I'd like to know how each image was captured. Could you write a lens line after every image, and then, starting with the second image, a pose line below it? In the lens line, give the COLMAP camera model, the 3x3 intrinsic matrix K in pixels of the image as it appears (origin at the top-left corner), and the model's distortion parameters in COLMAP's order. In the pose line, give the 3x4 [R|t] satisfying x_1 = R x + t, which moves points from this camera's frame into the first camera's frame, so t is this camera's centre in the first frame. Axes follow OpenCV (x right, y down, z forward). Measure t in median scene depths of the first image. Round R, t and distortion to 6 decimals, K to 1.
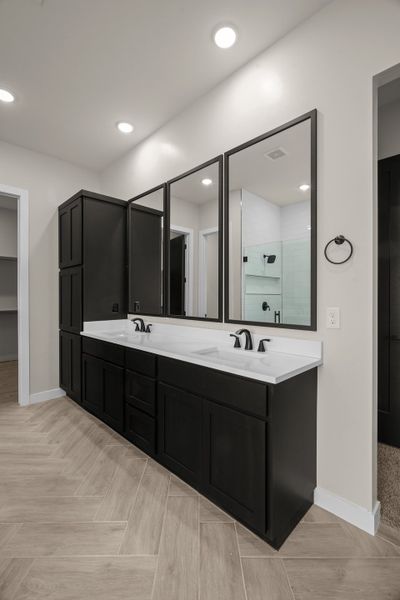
lens RADIAL K [[272.0, 0, 197.3], [0, 272.0, 299.3], [0, 0, 1]] dist [-0.003207, 0.001724]
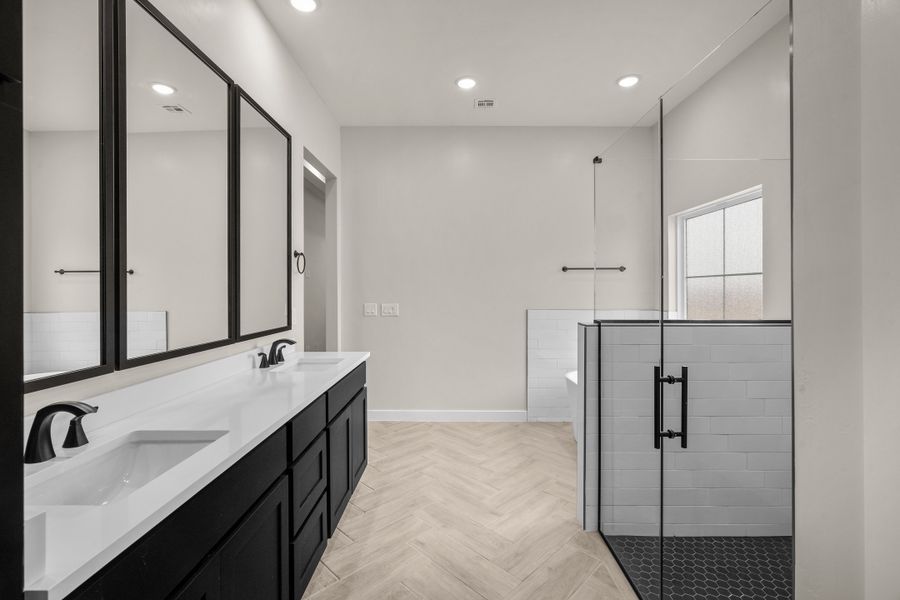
lens RADIAL K [[408.0, 0, 451.0], [0, 408.0, 293.3], [0, 0, 1]] dist [-0.003207, 0.001724]
pose [[-0.712013, -0.005863, 0.702142, -0.918447], [0.008498, 0.999820, 0.016966, -0.042856], [-0.702115, 0.018046, -0.711835, 1.282541]]
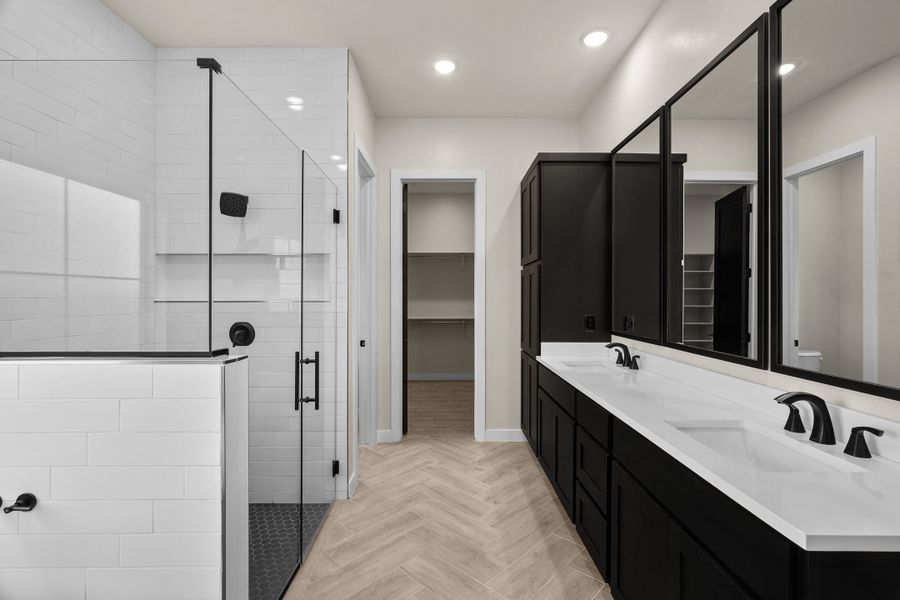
lens RADIAL K [[408.0, 0, 445.0], [0, 408.0, 297.1], [0, 0, 1]] dist [-0.003207, 0.001724]
pose [[0.713140, 0.000154, -0.701021, 0.182591], [-0.008232, 0.999933, -0.008154, -0.028575], [0.700973, 0.011586, 0.713094, 0.107684]]
